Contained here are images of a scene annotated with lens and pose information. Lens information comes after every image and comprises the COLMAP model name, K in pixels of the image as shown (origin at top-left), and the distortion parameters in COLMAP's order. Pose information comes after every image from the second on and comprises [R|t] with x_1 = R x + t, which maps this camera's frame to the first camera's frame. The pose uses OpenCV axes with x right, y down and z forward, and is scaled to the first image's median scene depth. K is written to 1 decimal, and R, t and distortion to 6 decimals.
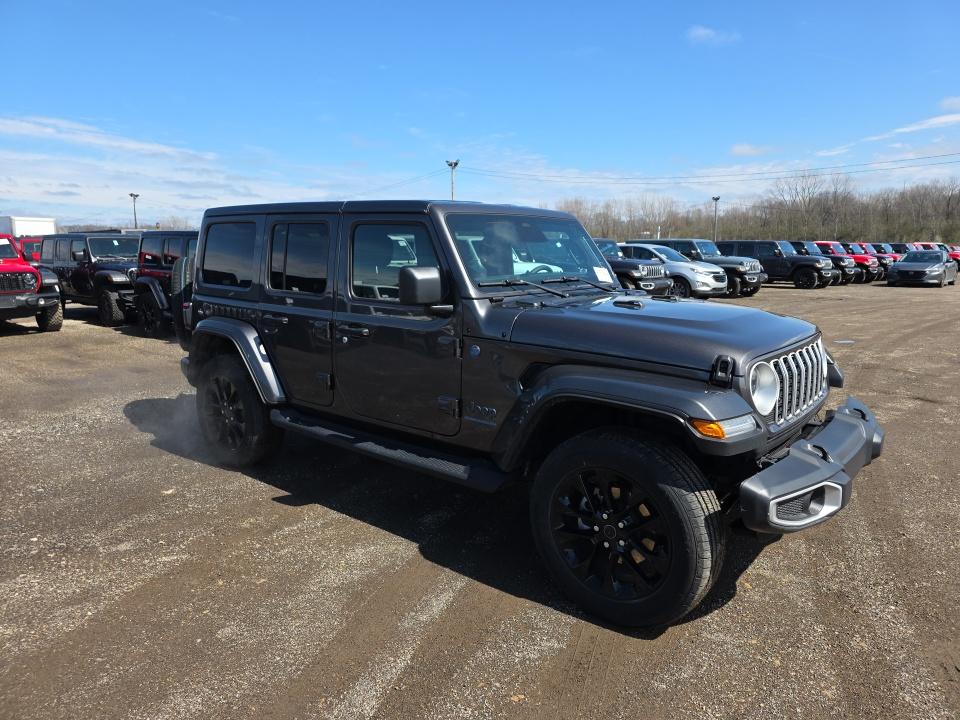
lens RADIAL K [[654.5, 0, 479.3], [0, 654.5, 363.7], [0, 0, 1]] dist [0.043173, -0.037639]
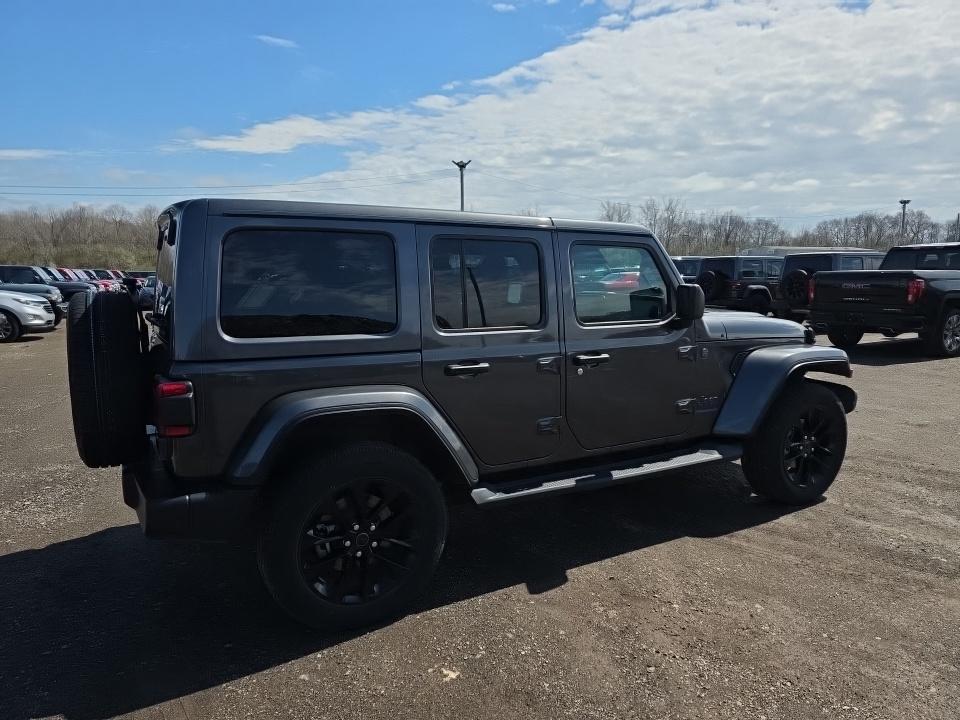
lens RADIAL K [[654.5, 0, 486.0], [0, 654.5, 350.8], [0, 0, 1]] dist [0.043173, -0.037639]
pose [[0.355608, -0.112145, 0.927883, -0.366589], [0.166225, 0.984537, 0.055287, -0.046160], [-0.919735, 0.134576, 0.368750, 0.261208]]
